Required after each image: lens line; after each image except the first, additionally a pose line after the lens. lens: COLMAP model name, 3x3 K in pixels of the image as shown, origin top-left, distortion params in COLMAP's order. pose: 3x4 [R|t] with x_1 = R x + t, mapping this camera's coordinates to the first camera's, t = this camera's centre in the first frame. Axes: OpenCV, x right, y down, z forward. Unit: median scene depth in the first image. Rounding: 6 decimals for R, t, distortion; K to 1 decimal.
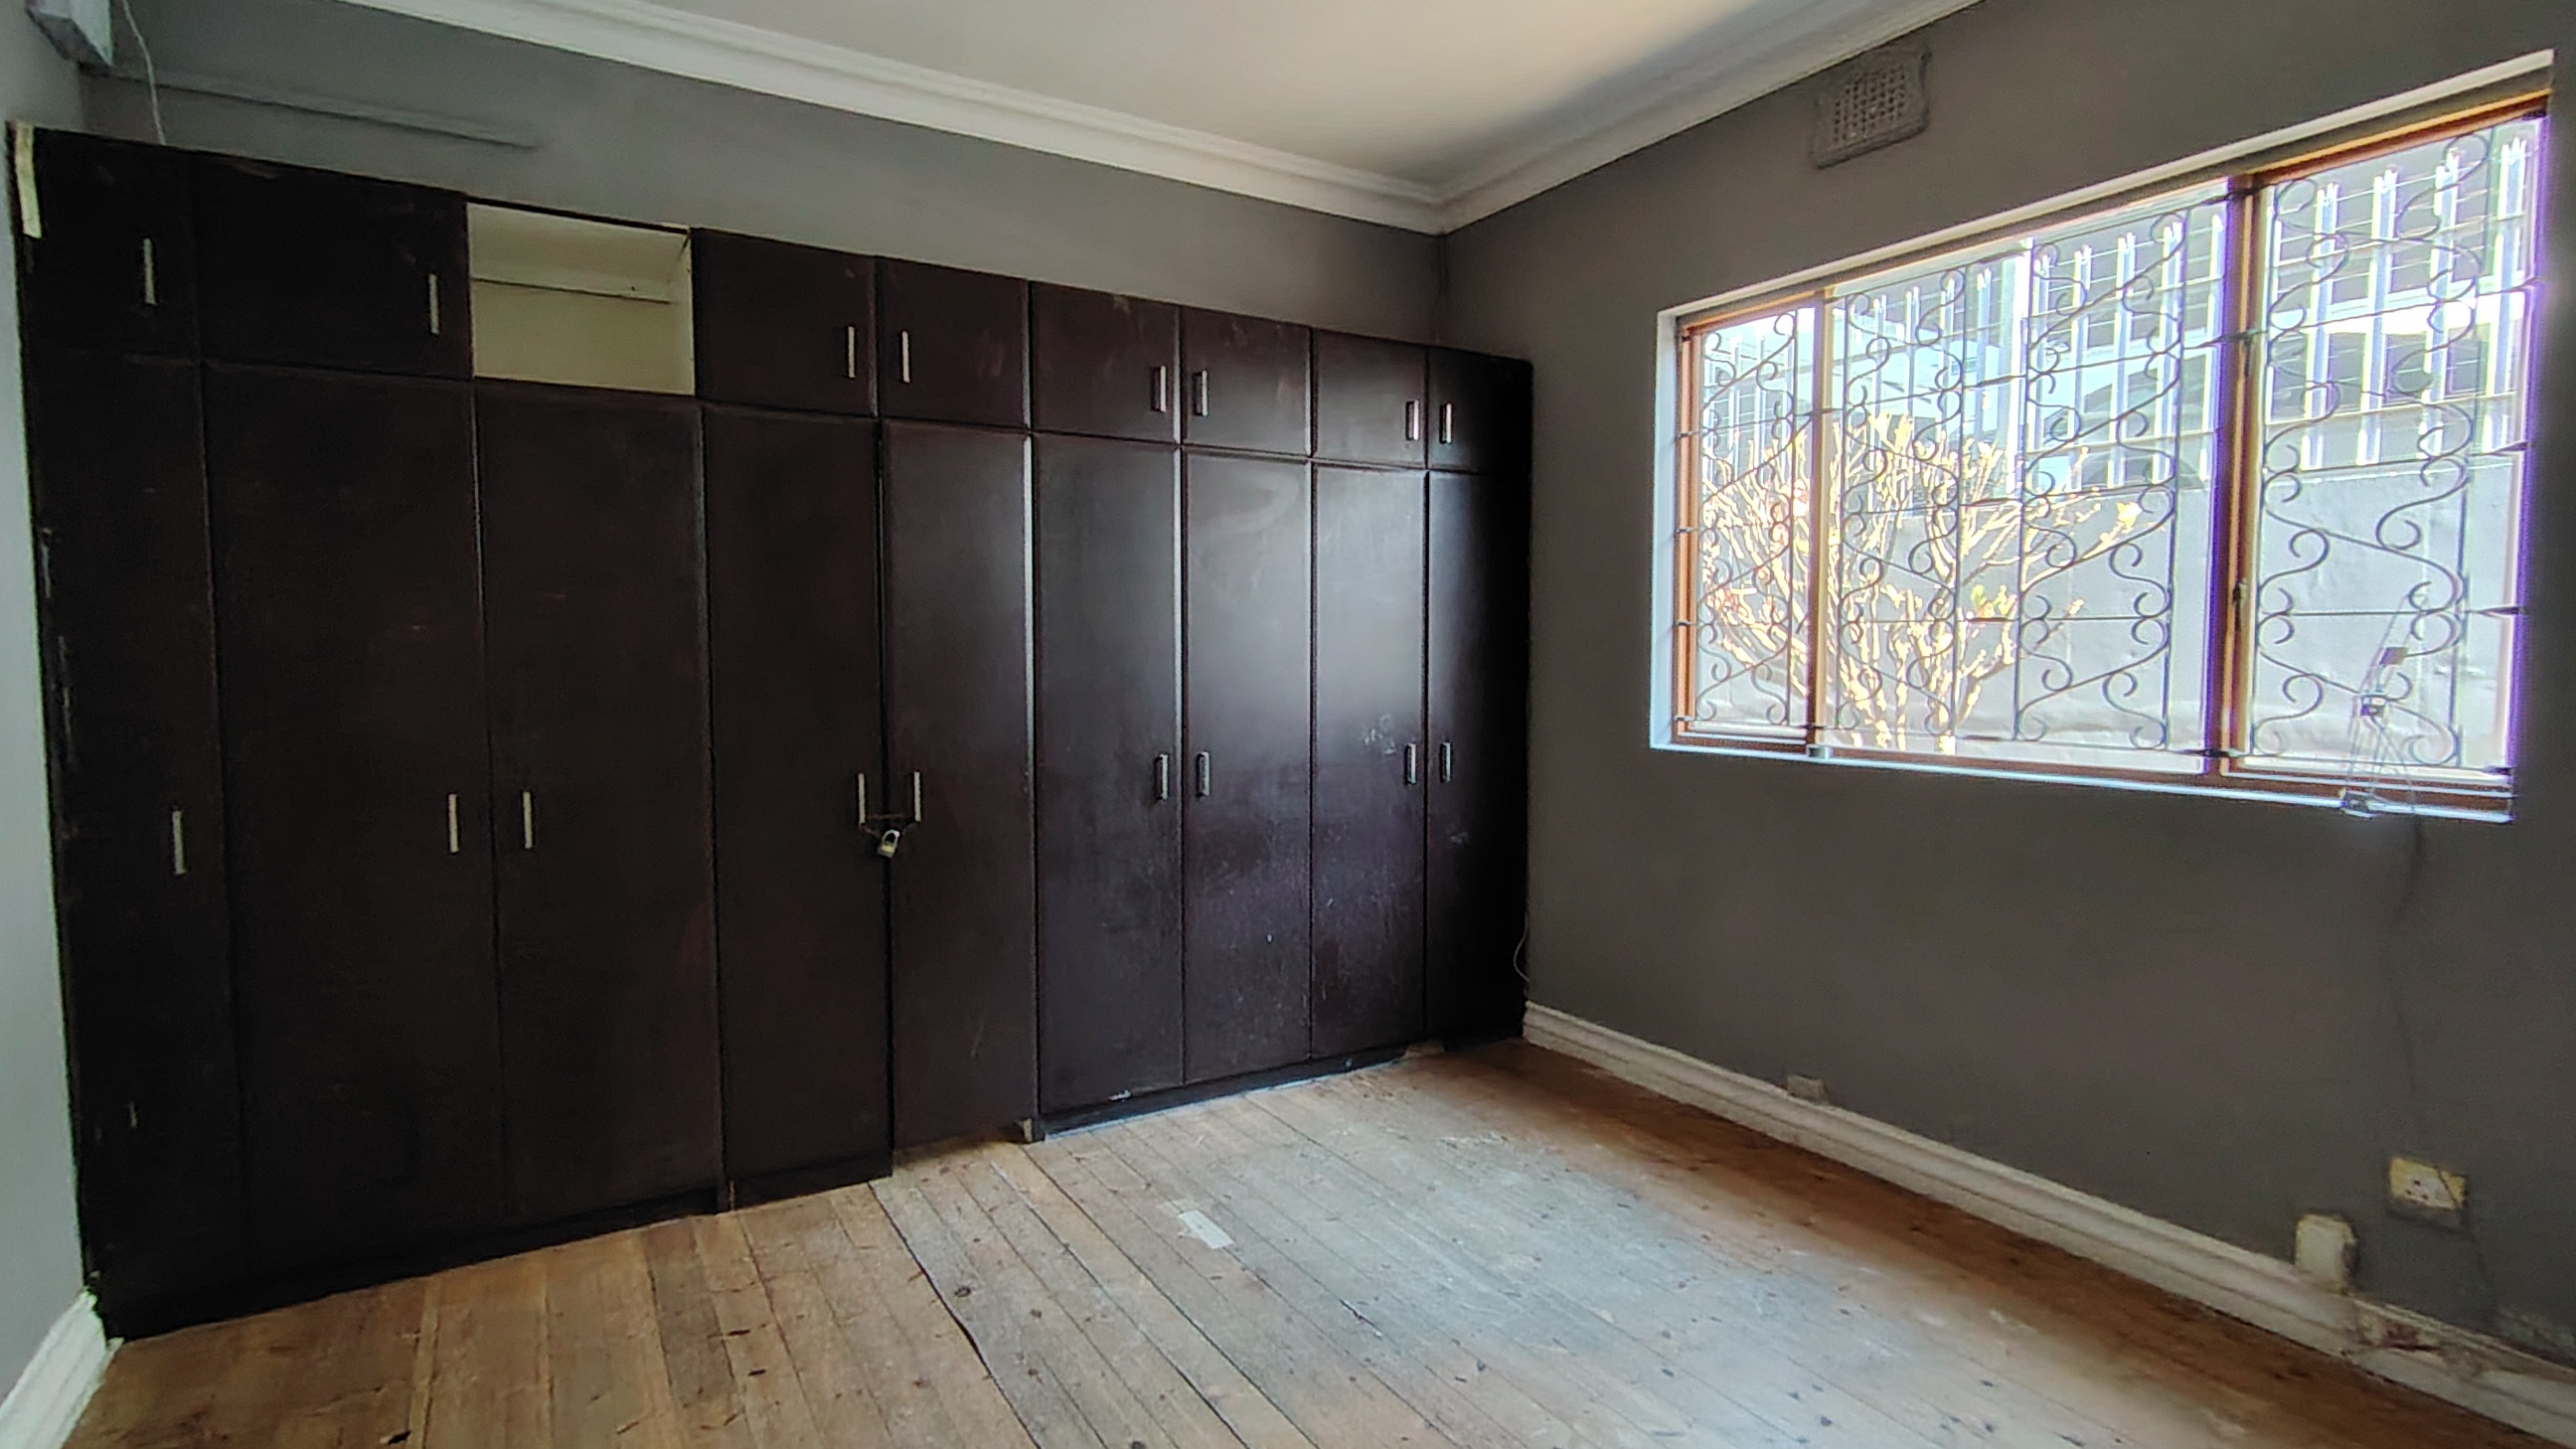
lens RADIAL K [[1236.6, 0, 1264.3], [0, 1236.6, 714.9], [0, 0, 1]] dist [0.021990, -0.000139]
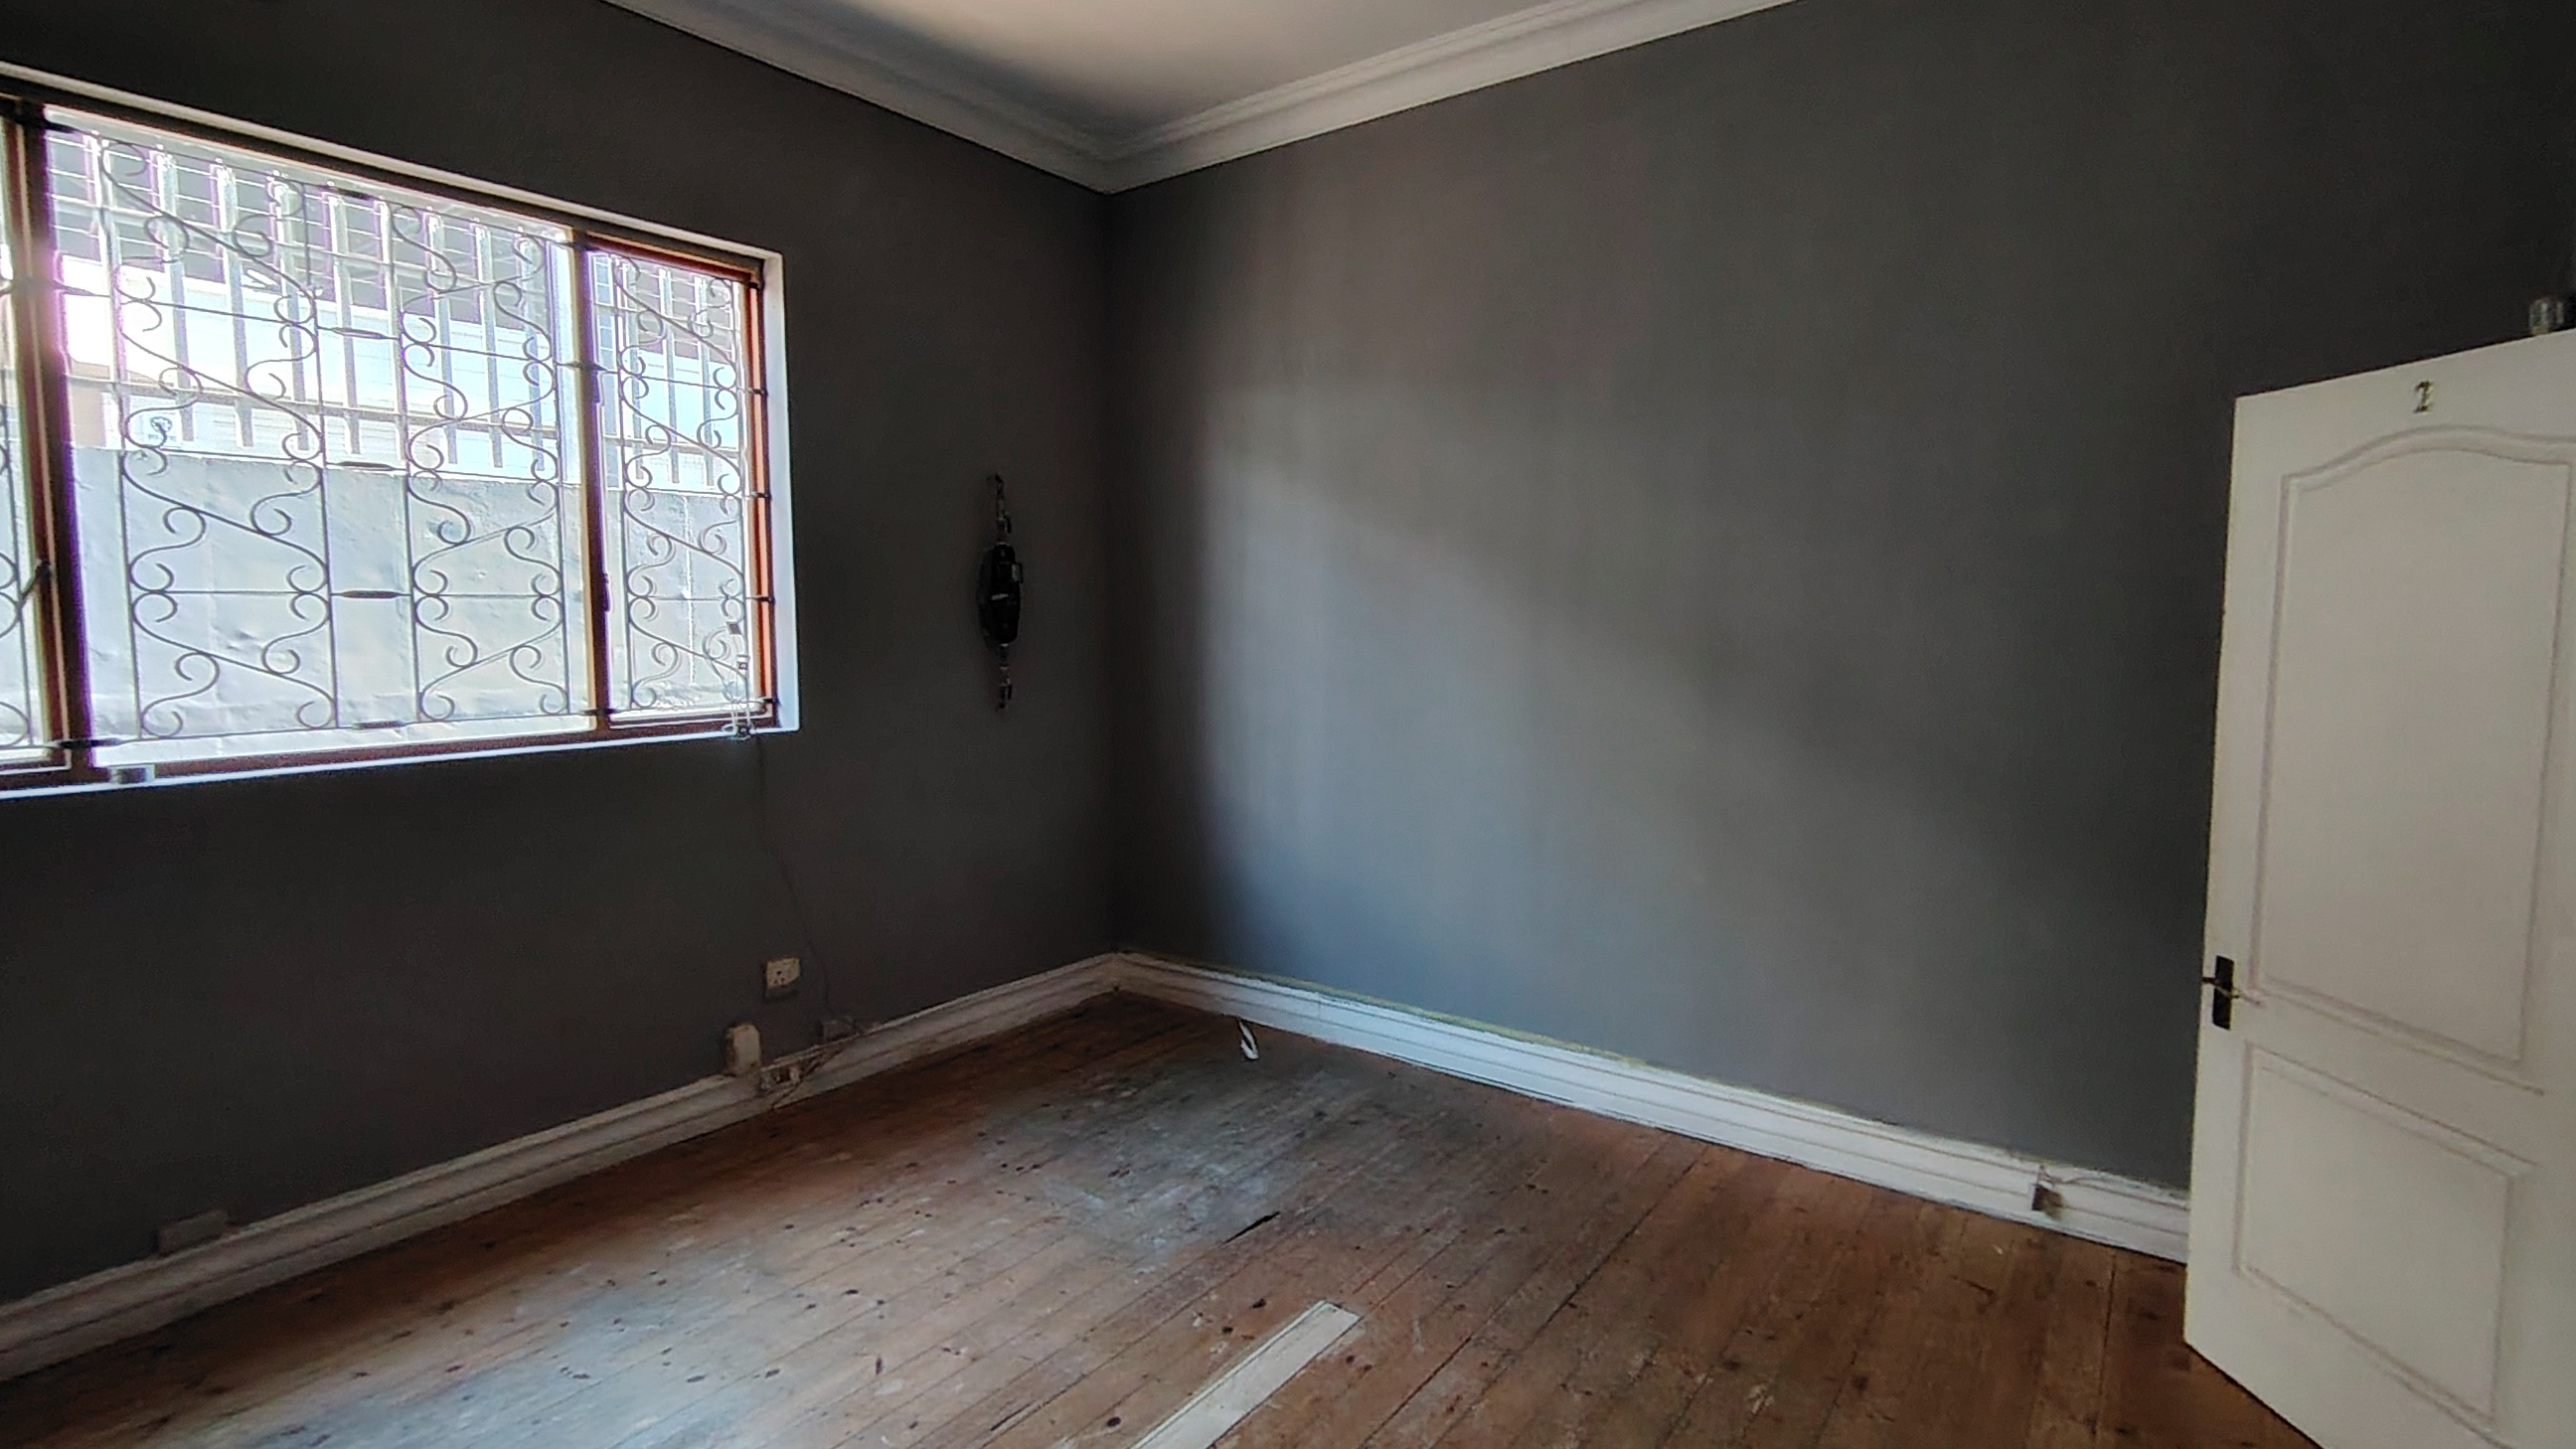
lens RADIAL K [[1236.6, 0, 1304.6], [0, 1236.6, 716.1], [0, 0, 1]] dist [0.021990, -0.000139]
pose [[-0.371430, -0.075230, 0.925408, -0.553456], [0.059205, 0.992764, 0.104468, -0.045671], [-0.926571, 0.093591, -0.364288, 0.747388]]
